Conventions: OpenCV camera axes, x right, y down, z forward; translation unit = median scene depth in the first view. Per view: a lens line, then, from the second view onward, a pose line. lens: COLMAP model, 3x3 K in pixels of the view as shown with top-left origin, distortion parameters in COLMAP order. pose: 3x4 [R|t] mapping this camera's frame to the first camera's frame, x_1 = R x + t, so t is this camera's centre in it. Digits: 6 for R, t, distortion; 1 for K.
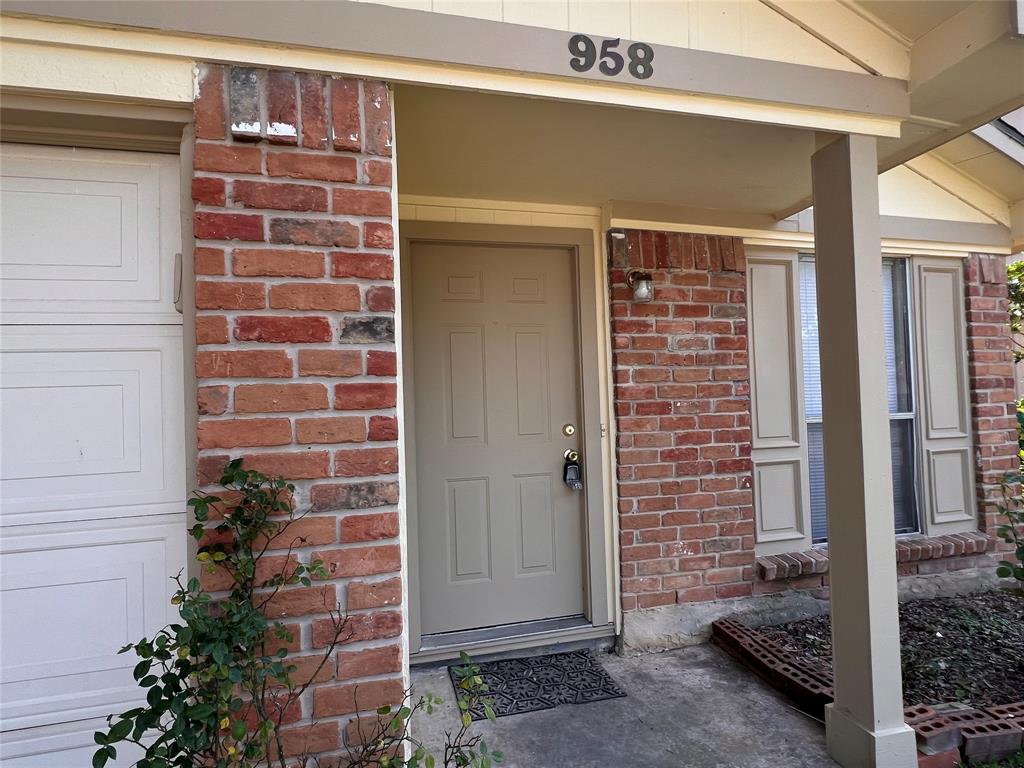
lens RADIAL K [[534.0, 0, 512.4], [0, 534.0, 387.3], [0, 0, 1]] dist [0.000317, -0.000044]
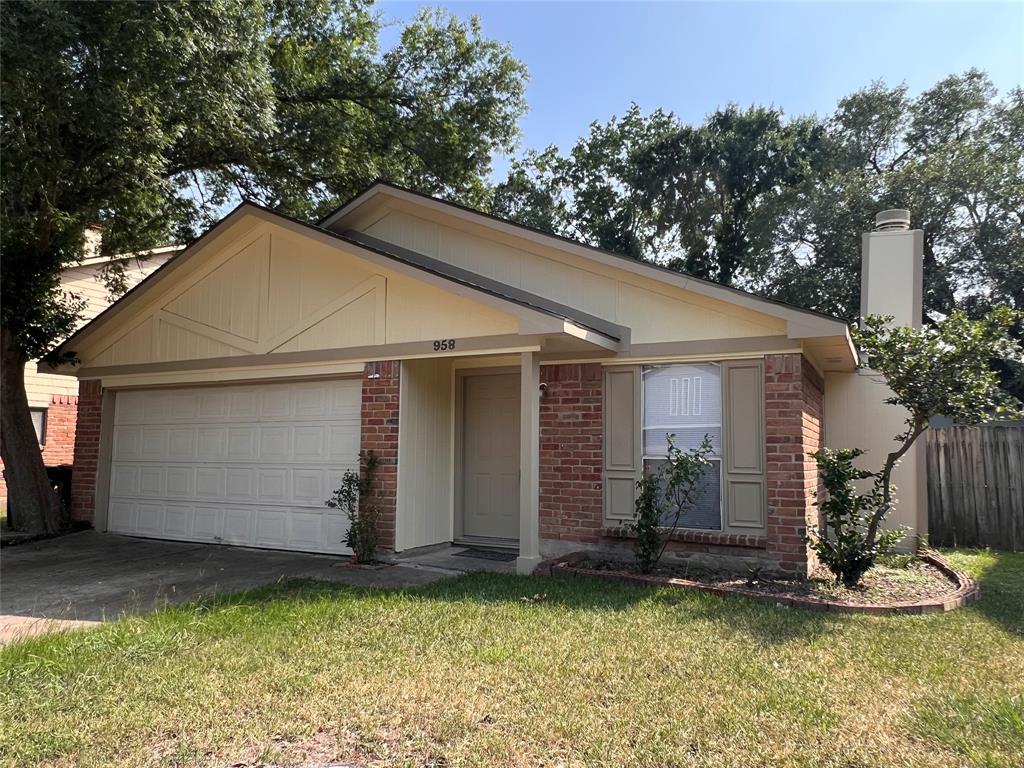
lens RADIAL K [[696.4, 0, 512.6], [0, 696.4, 383.8], [0, 0, 1]] dist [0.000989, 0.000047]
pose [[0.747789, -0.026234, -0.663418, 1.965664], [-0.012565, 0.998481, -0.053648, -0.060394], [0.663817, 0.048453, 0.746324, -1.179772]]
